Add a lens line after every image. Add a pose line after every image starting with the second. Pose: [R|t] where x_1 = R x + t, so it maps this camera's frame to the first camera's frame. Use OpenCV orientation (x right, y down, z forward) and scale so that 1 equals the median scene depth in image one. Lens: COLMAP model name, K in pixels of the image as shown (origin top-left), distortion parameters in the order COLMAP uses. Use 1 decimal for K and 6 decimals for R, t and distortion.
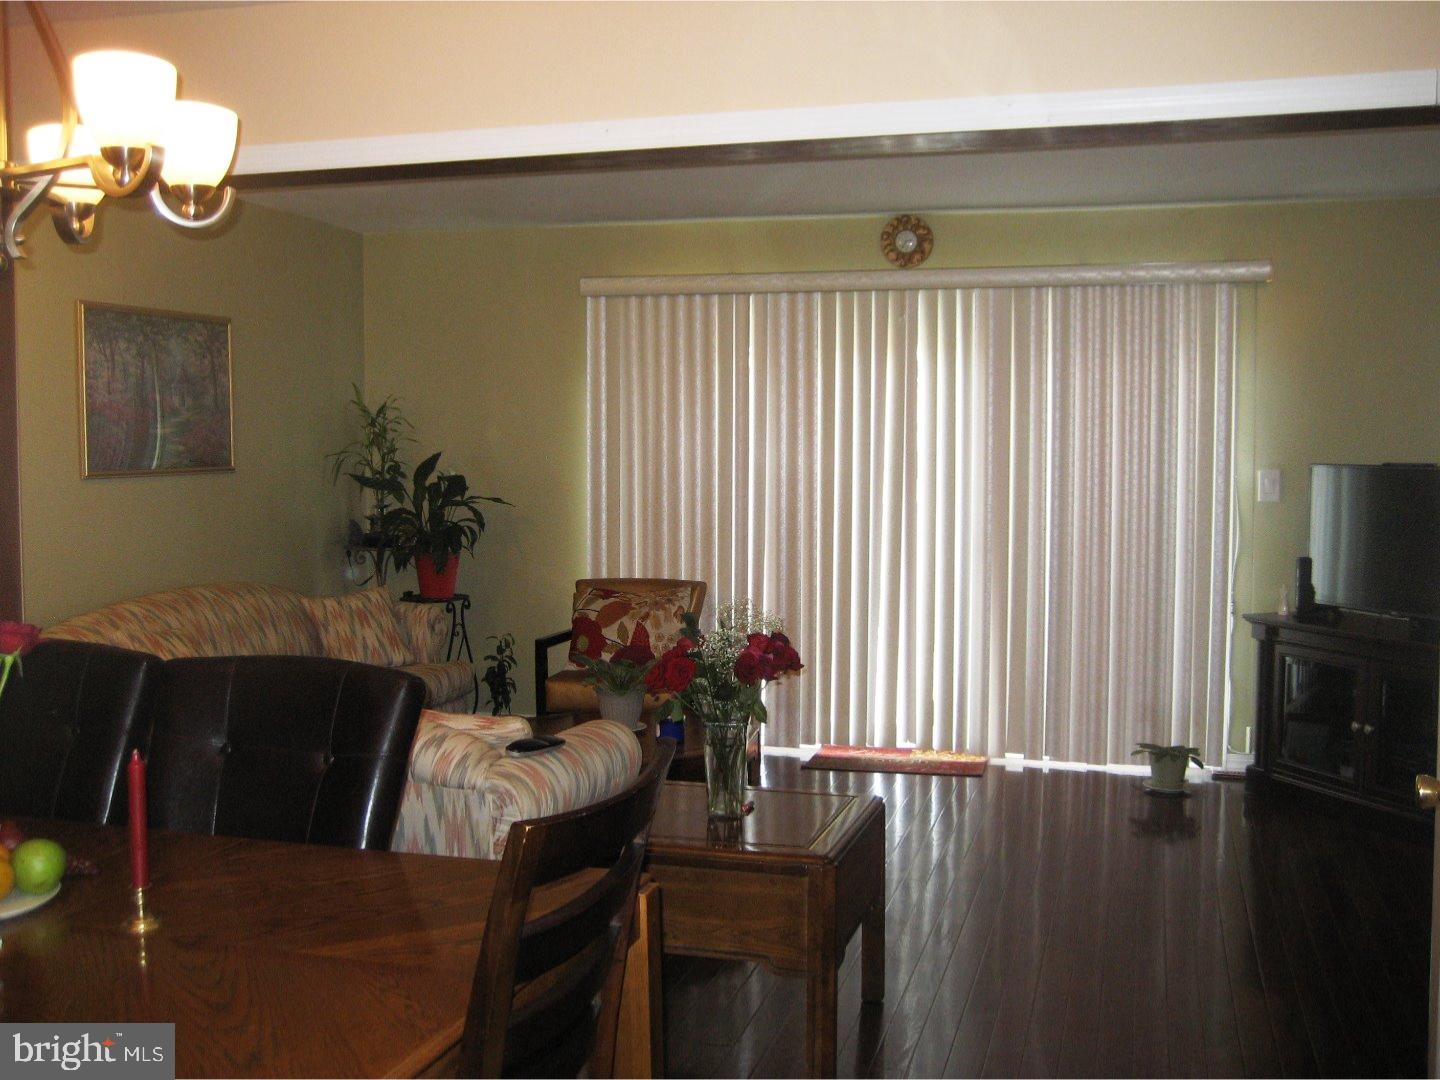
lens RADIAL K [[1486.9, 0, 720.0], [0, 1486.9, 540.0], [0, 0, 1]] dist [-0.145829, 0.174069]
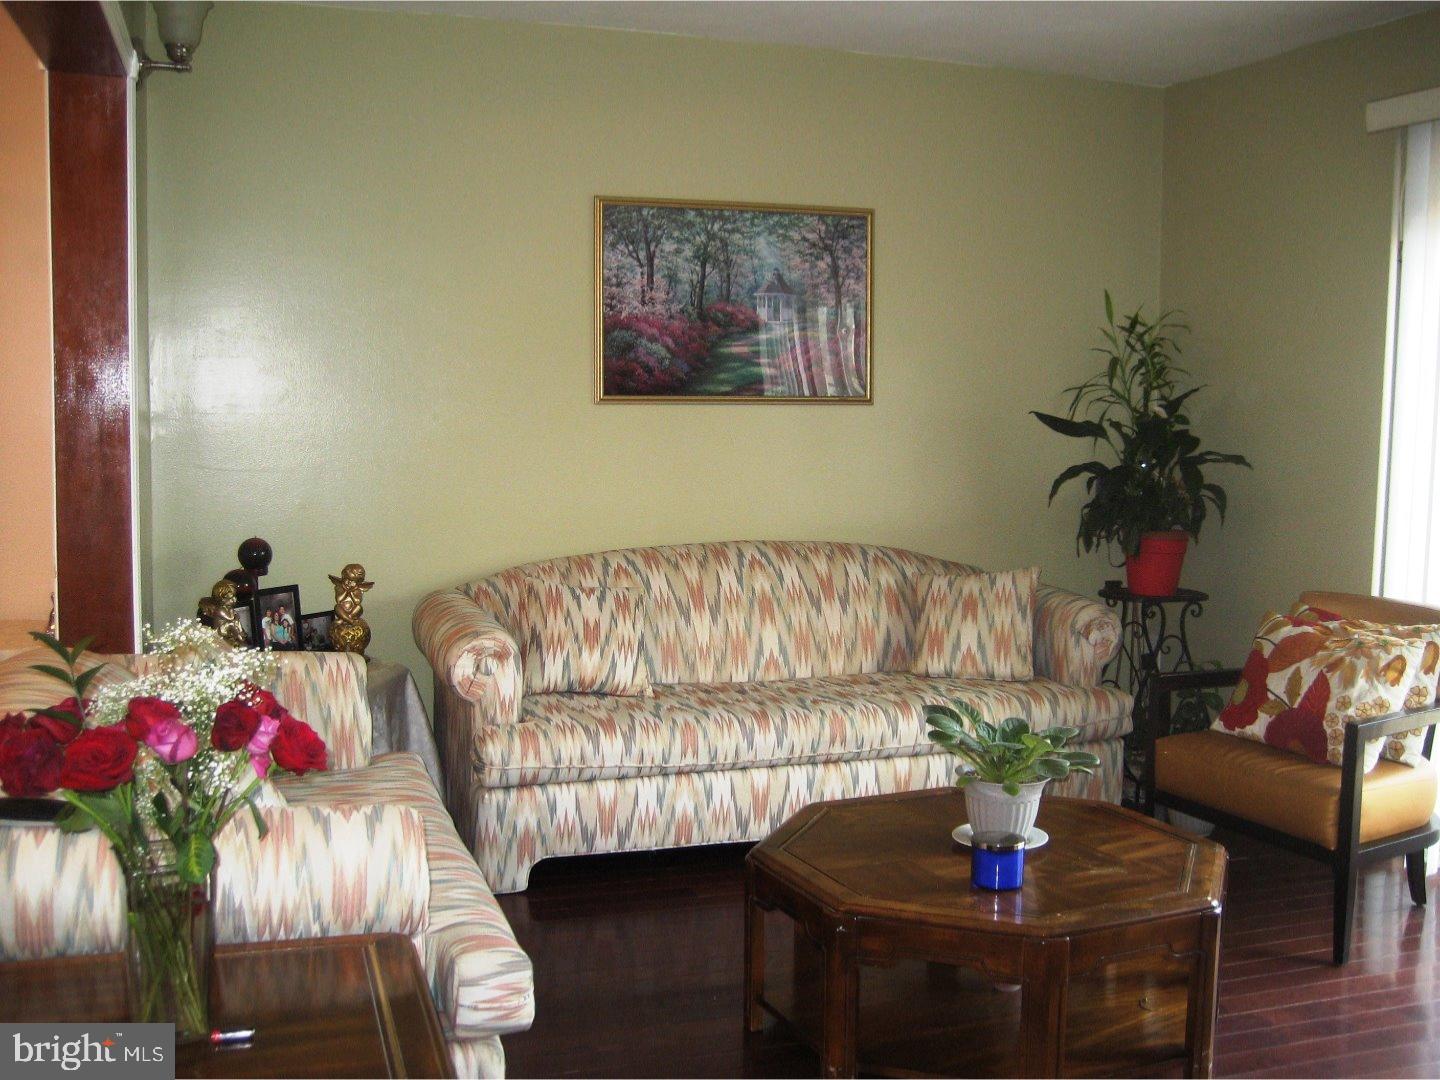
lens RADIAL K [[1486.9, 0, 720.0], [0, 1486.9, 540.0], [0, 0, 1]] dist [-0.145829, 0.174069]
pose [[0.563880, 0.086877, -0.821274, 0.301532], [-0.065641, 0.996020, 0.060294, -0.017250], [0.823244, 0.019910, 0.567339, 0.508201]]
